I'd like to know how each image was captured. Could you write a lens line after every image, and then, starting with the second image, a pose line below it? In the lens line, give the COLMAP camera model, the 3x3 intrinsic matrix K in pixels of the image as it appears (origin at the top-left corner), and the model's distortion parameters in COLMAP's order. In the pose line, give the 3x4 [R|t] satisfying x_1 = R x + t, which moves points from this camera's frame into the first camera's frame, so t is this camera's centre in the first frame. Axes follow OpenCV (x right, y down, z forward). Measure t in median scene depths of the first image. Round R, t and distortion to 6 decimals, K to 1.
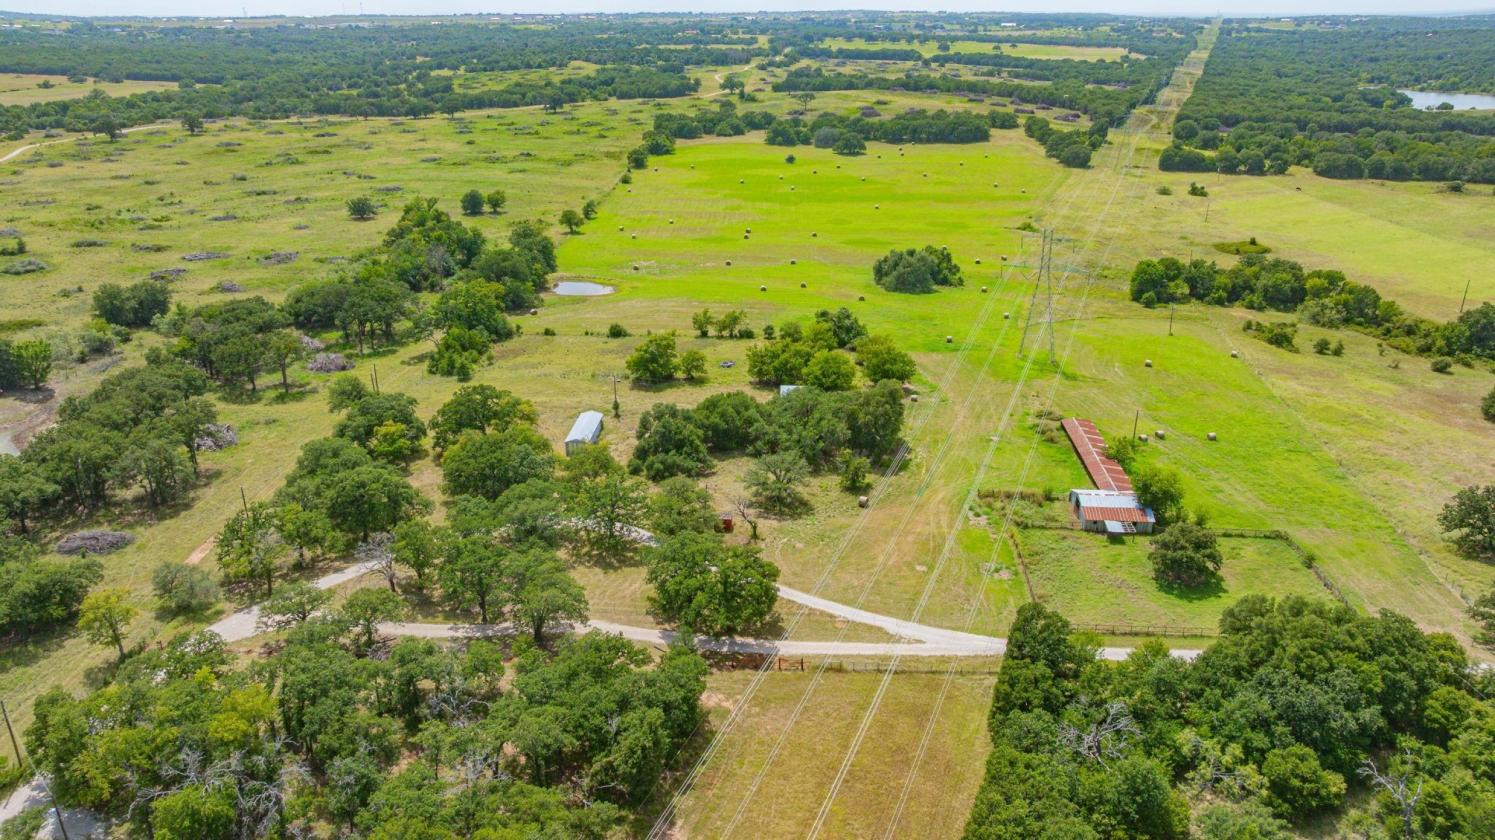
lens RADIAL K [[1064.9, 0, 745.4], [0, 1064.9, 424.5], [0, 0, 1]] dist [-0.031000, 0.036154]
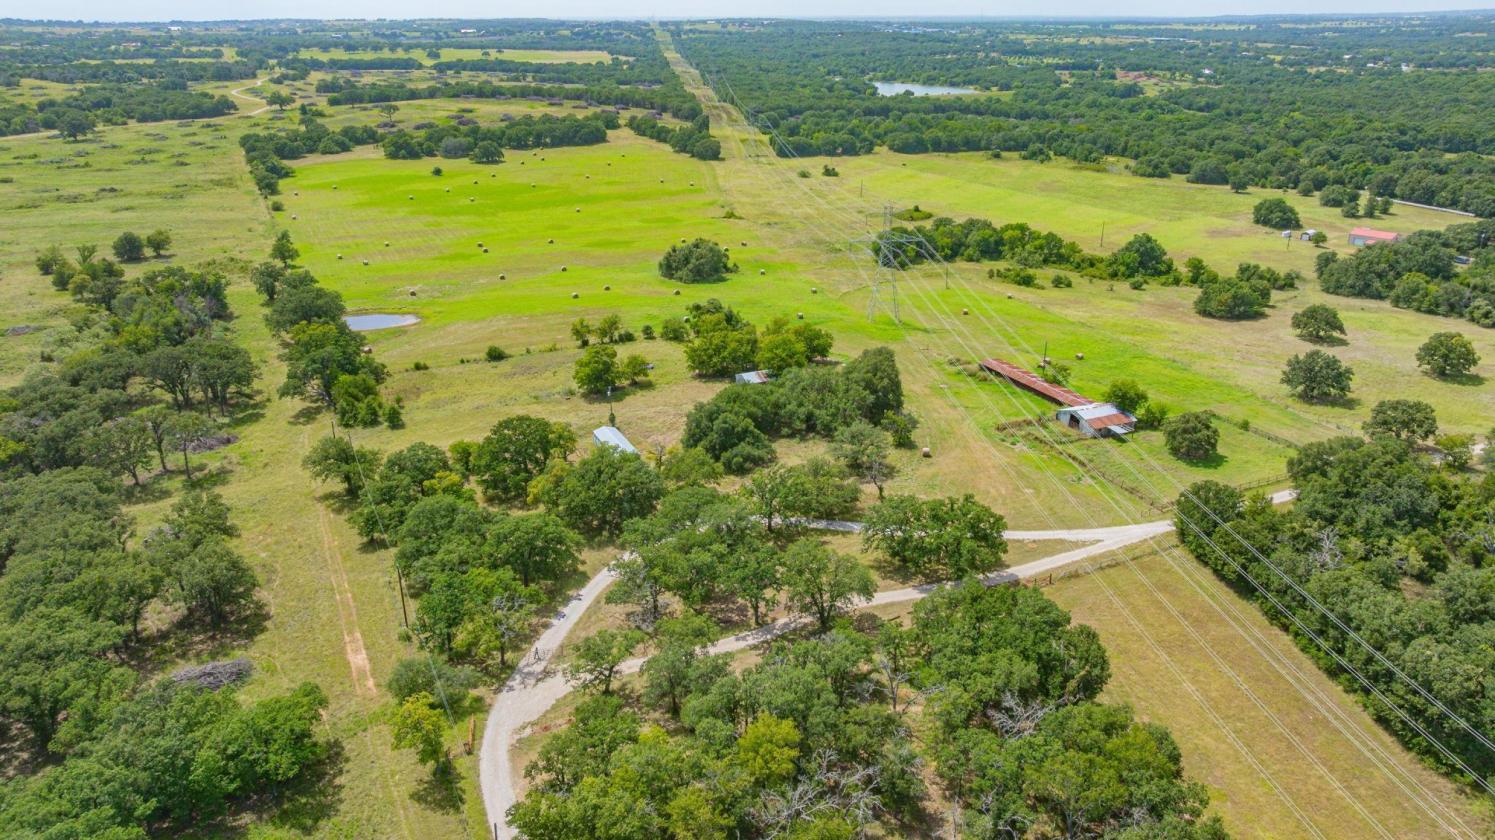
lens RADIAL K [[1064.9, 0, 754.7], [0, 1064.9, 417.3], [0, 0, 1]] dist [-0.031000, 0.036154]
pose [[0.874446, -0.175258, 0.452359, -0.332588], [0.180291, 0.983081, 0.032359, -0.019716], [-0.450376, 0.053260, 0.891249, 0.048472]]
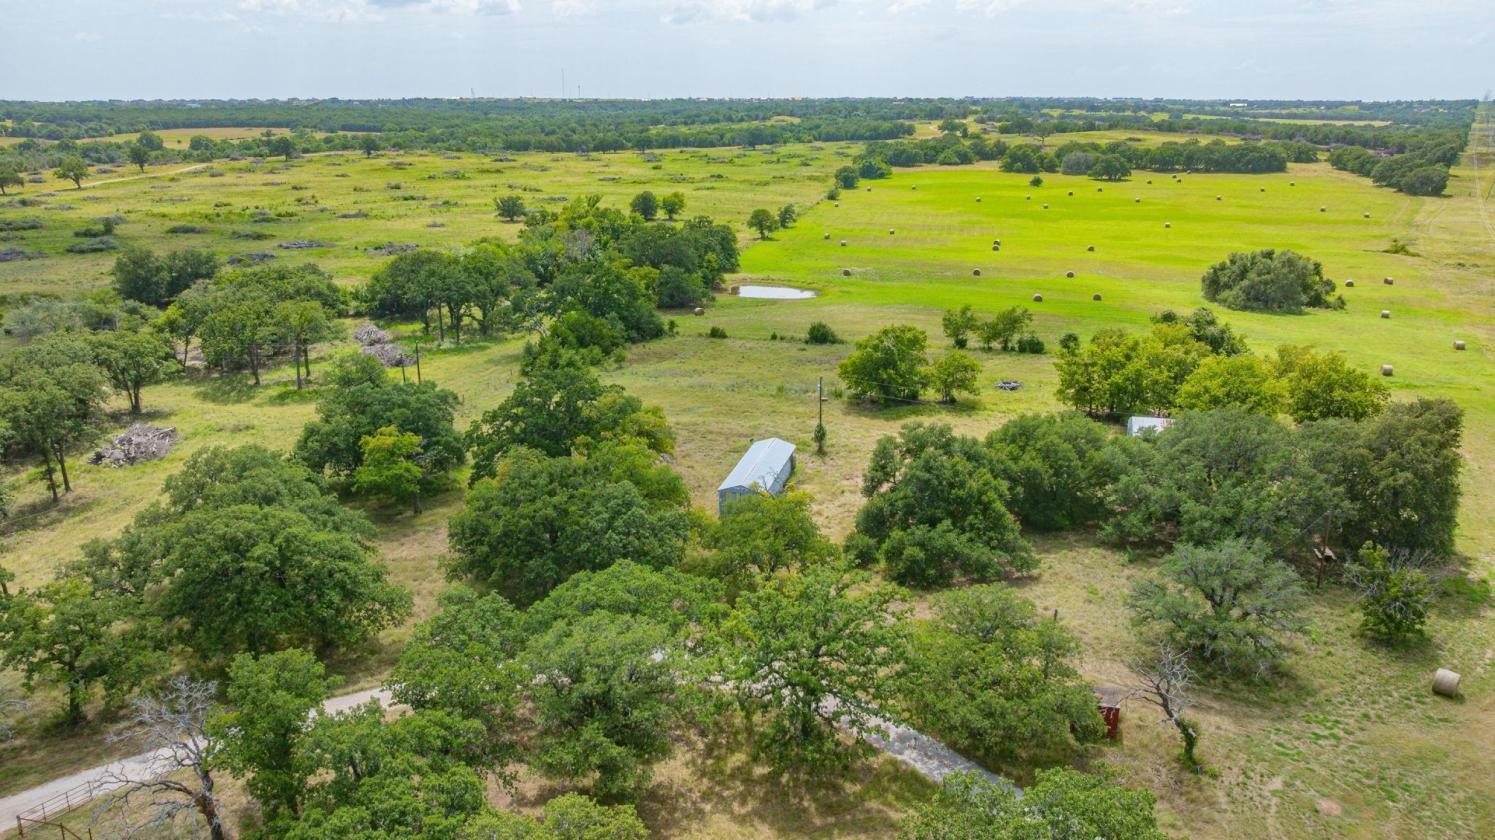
lens RADIAL K [[1064.9, 0, 746.3], [0, 1064.9, 422.1], [0, 0, 1]] dist [-0.031000, 0.036154]
pose [[0.983840, 0.054232, -0.170642, -0.049541], [-0.067926, 0.994833, -0.075459, 0.014421], [0.165668, 0.085831, 0.982439, 0.343575]]
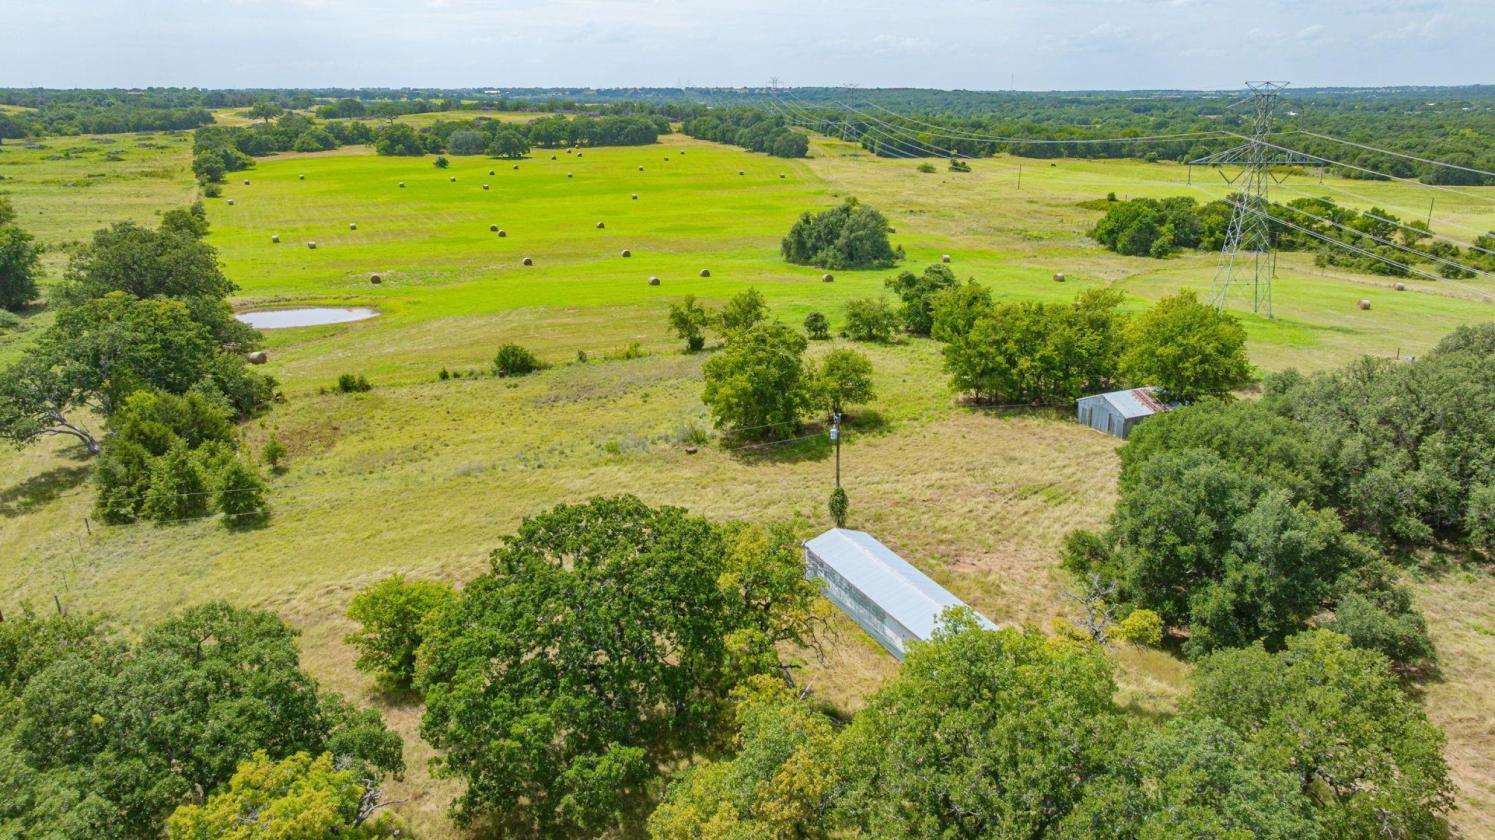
lens RADIAL K [[1064.9, 0, 761.0], [0, 1064.9, 414.8], [0, 0, 1]] dist [-0.031000, 0.036154]
pose [[0.879561, -0.140168, 0.454671, -0.220627], [0.176337, 0.983600, -0.037896, -0.027822], [-0.441903, 0.113507, 0.889853, 0.514662]]
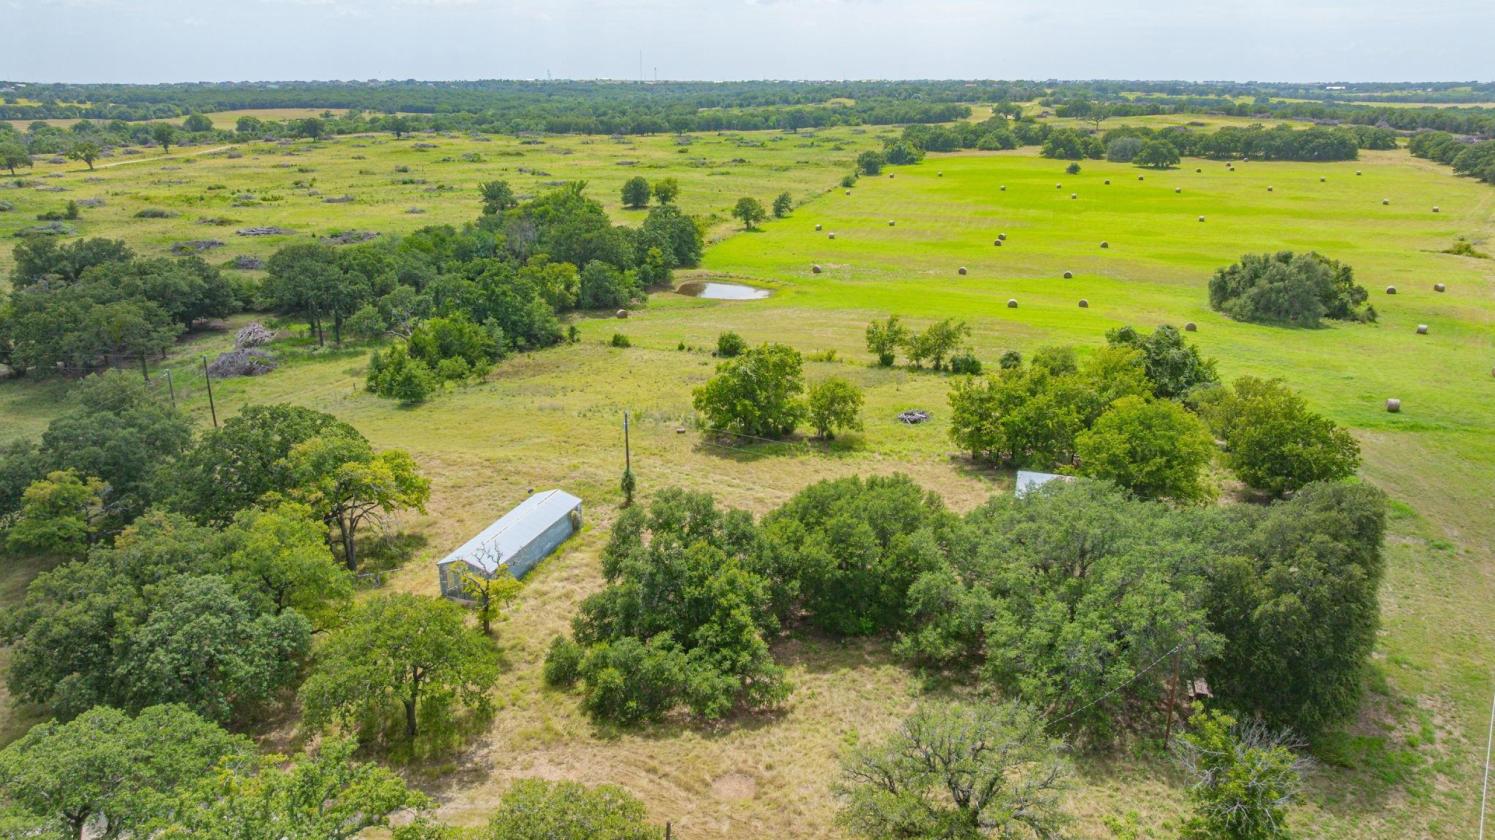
lens RADIAL K [[1064.9, 0, 743.6], [0, 1064.9, 423.5], [0, 0, 1]] dist [-0.031000, 0.036154]
pose [[0.967475, 0.080051, -0.239965, 0.020900], [-0.095454, 0.994009, -0.053250, -0.017052], [0.234264, 0.074423, 0.969320, 0.429947]]
